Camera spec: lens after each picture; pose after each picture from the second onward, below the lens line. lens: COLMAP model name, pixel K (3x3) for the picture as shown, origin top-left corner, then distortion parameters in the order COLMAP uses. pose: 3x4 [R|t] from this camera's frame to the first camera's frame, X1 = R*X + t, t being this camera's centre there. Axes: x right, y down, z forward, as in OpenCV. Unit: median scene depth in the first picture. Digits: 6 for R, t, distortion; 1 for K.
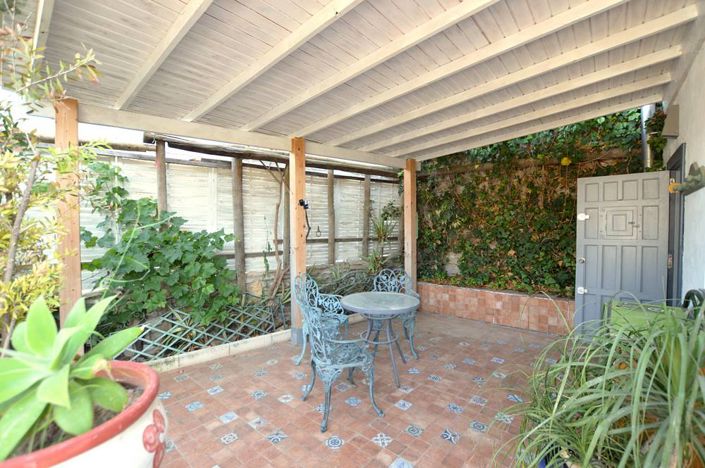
lens RADIAL K [[320.6, 0, 351.0], [0, 320.6, 237.0], [0, 0, 1]] dist [-0.027721, 0.000810]
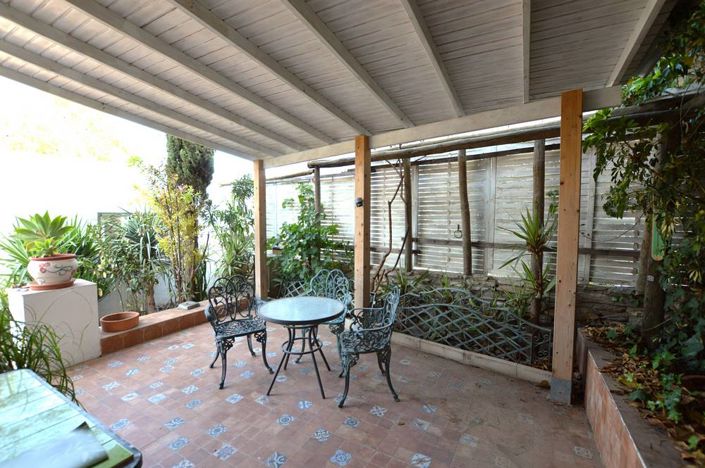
lens RADIAL K [[320.6, 0, 351.0], [0, 320.6, 237.0], [0, 0, 1]] dist [-0.027721, 0.000810]
pose [[0.174411, 0.068951, -0.982256, 0.768917], [-0.035116, 0.997346, 0.063775, -0.054211], [0.984047, 0.023370, 0.176369, 0.740859]]
